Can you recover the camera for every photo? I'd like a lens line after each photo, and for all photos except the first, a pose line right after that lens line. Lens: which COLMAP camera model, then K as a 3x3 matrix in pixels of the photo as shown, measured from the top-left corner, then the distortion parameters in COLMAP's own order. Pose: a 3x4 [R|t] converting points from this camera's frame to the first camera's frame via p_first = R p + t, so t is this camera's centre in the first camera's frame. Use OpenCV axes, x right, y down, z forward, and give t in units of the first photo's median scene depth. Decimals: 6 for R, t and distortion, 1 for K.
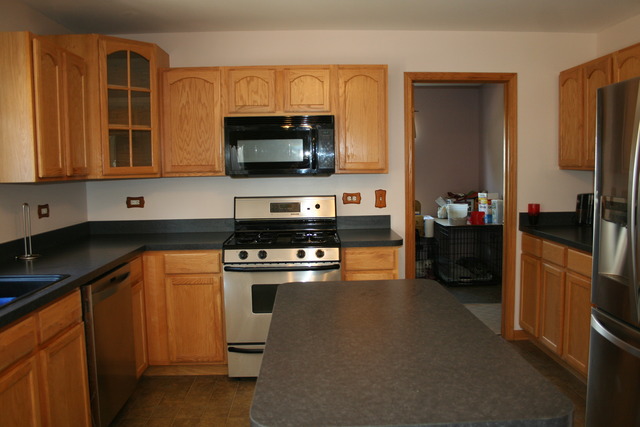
lens RADIAL K [[540.2, 0, 320.0], [0, 540.2, 213.5], [0, 0, 1]] dist [-0.148788, 0.140400]
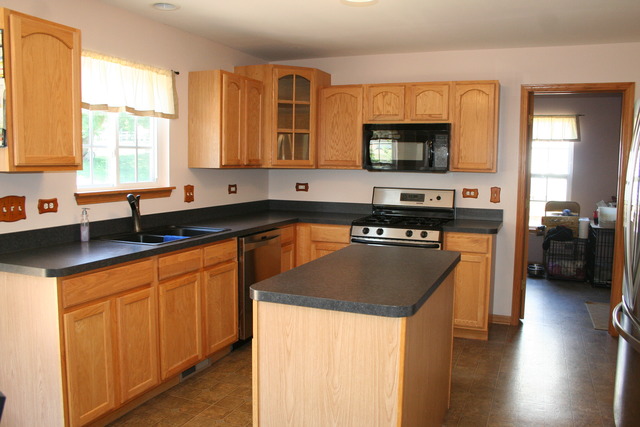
lens RADIAL K [[540.2, 0, 320.0], [0, 540.2, 213.5], [0, 0, 1]] dist [-0.148788, 0.140400]
pose [[0.911246, 0.067932, -0.406223, 0.263033], [-0.064866, 0.997666, 0.021329, 0.013934], [0.406723, 0.006914, 0.913525, -0.218468]]
